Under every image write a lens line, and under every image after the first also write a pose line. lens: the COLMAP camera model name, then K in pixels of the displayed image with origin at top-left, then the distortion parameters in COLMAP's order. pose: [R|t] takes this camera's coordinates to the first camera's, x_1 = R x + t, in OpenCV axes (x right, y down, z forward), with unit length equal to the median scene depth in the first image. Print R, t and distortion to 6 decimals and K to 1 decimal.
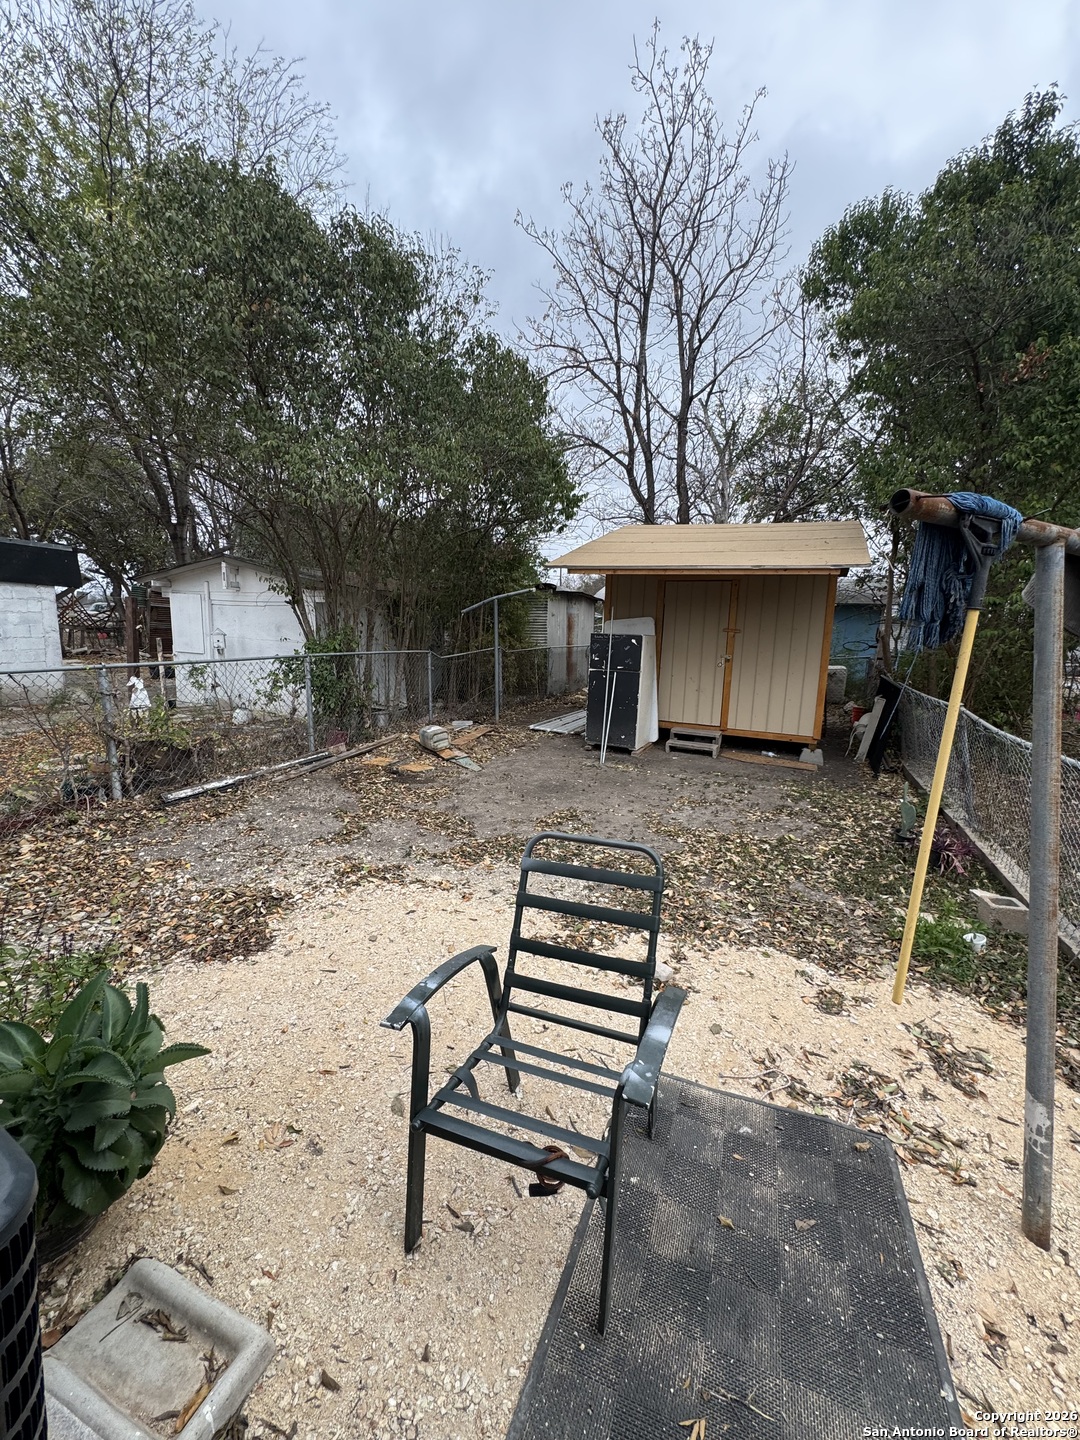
lens RADIAL K [[576.2, 0, 544.3], [0, 576.2, 715.4], [0, 0, 1]] dist [-0.004182, 0.001142]
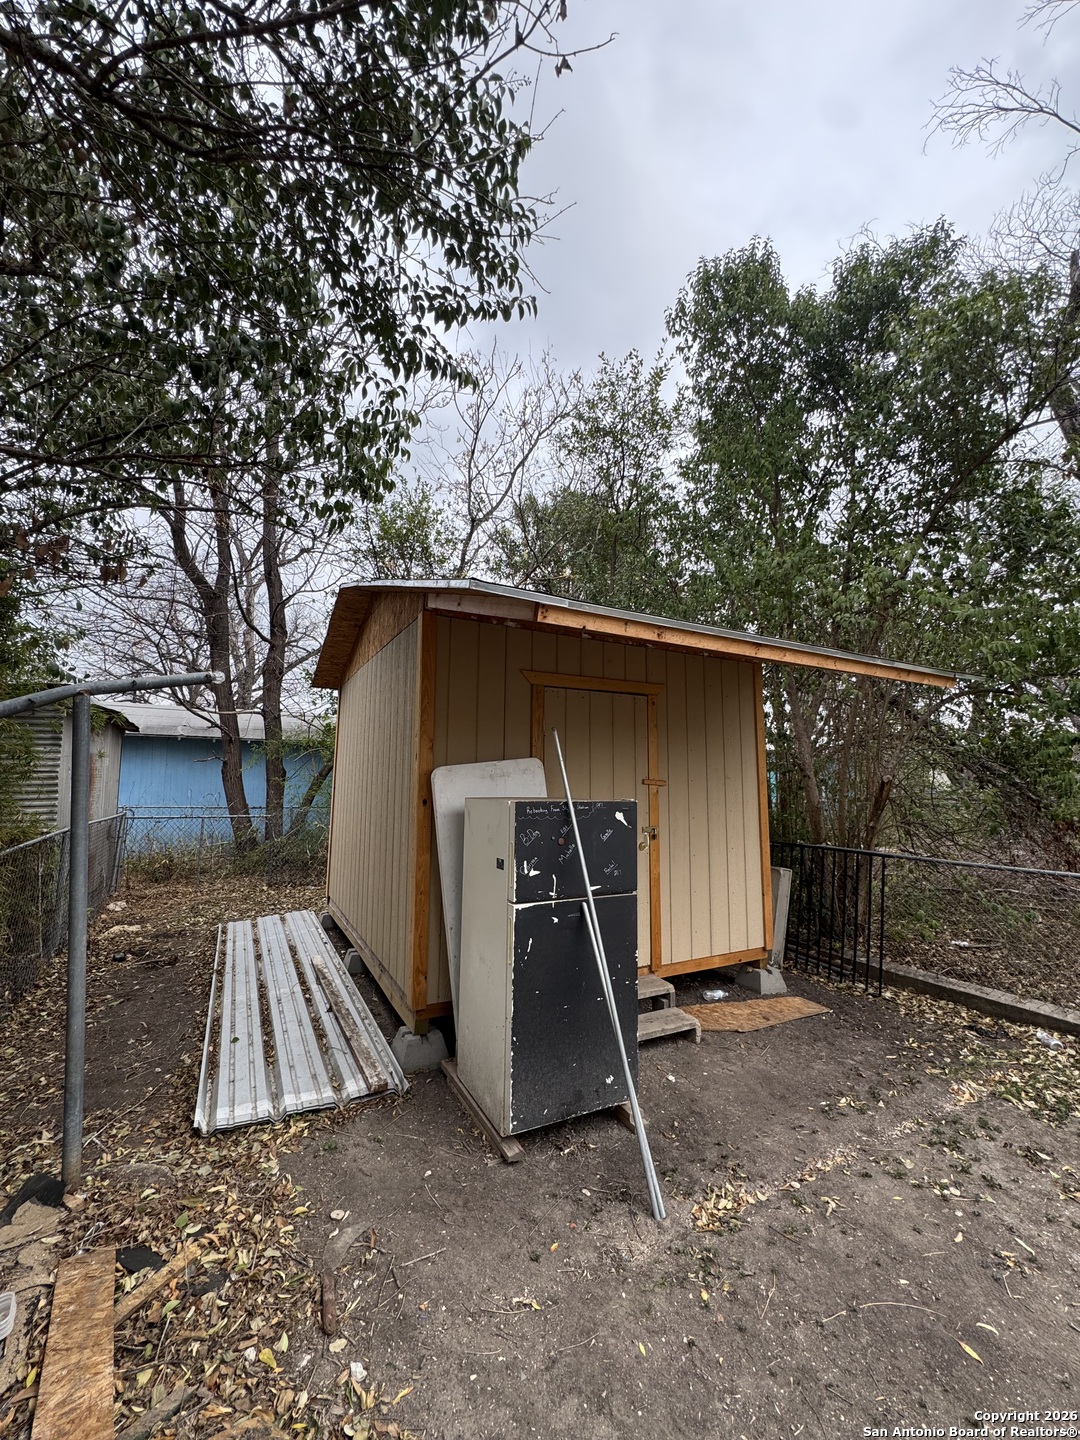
lens RADIAL K [[576.2, 0, 535.4], [0, 576.2, 718.9], [0, 0, 1]] dist [-0.004182, 0.001142]
pose [[0.615582, 0.056865, 0.786019, -0.189430], [0.138395, 0.974093, -0.178857, -0.125562], [-0.775826, 0.218882, 0.591764, 0.760247]]
